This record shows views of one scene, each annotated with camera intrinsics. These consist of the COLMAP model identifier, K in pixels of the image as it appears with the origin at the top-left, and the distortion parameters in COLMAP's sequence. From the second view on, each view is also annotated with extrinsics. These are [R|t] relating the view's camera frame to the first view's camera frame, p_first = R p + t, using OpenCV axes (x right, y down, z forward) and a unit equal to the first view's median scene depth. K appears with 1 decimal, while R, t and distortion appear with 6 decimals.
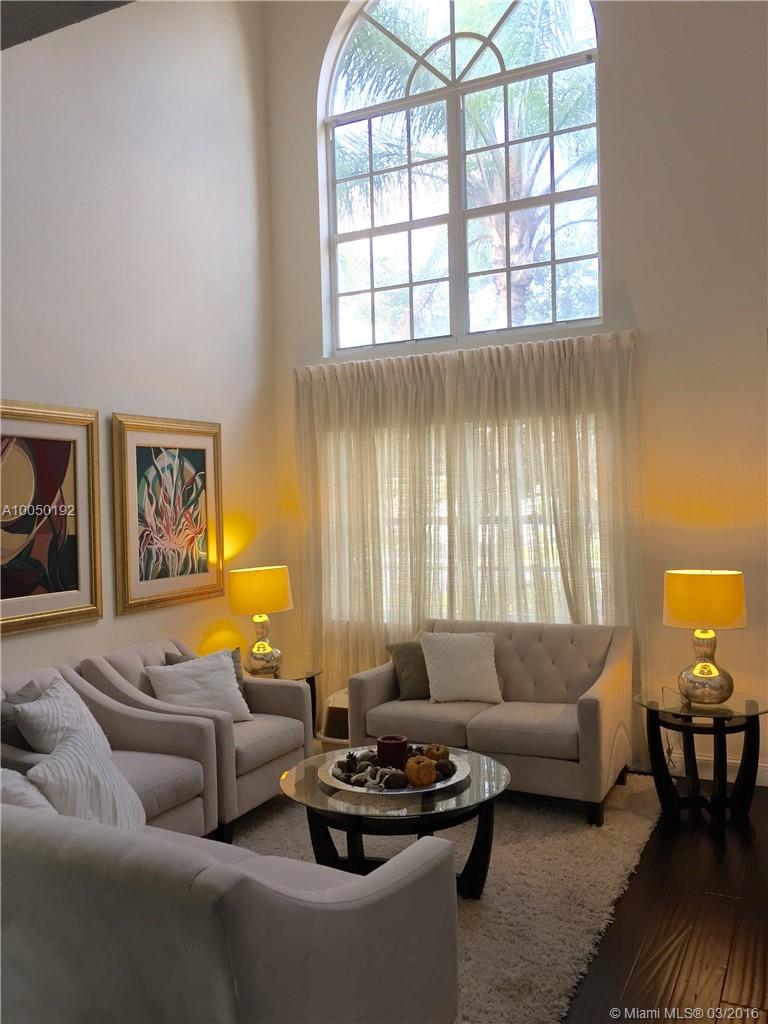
lens RADIAL K [[876.7, 0, 379.8], [0, 876.7, 505.6], [0, 0, 1]] dist [0.063576, -0.075723]
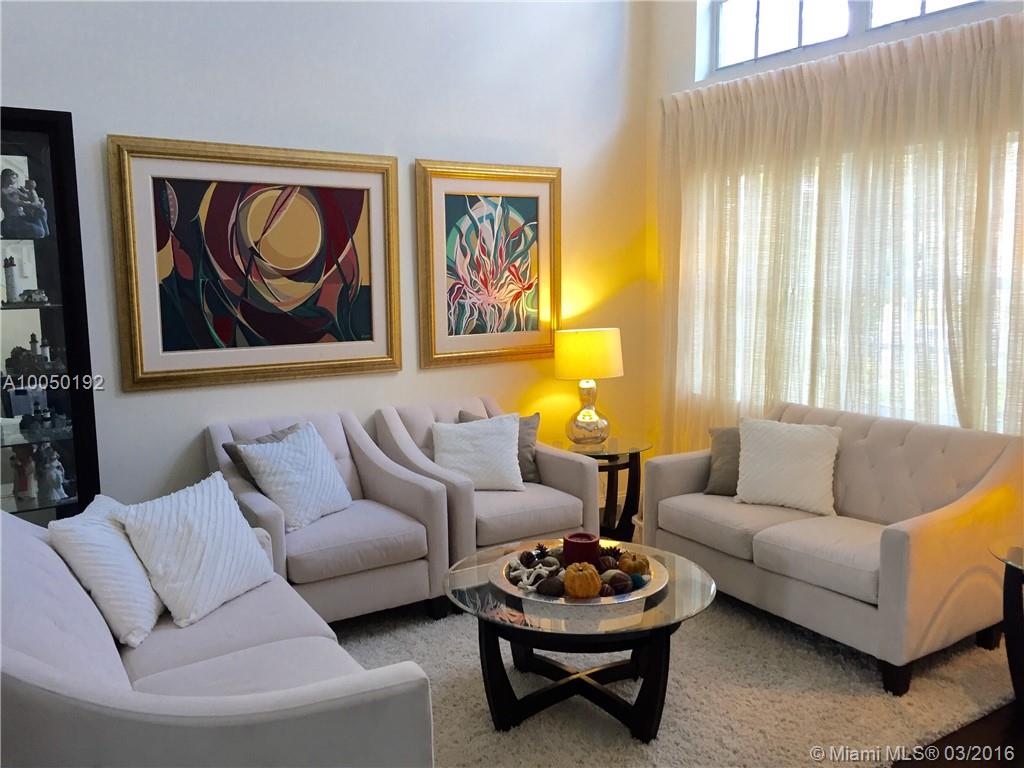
lens RADIAL K [[876.7, 0, 507.4], [0, 876.7, 384.1], [0, 0, 1]] dist [0.063576, -0.075723]
pose [[0.867307, 0.084145, -0.490610, 0.255113], [-0.016181, 0.989854, 0.141167, 0.000548], [0.497510, -0.114497, 0.859869, 0.181922]]
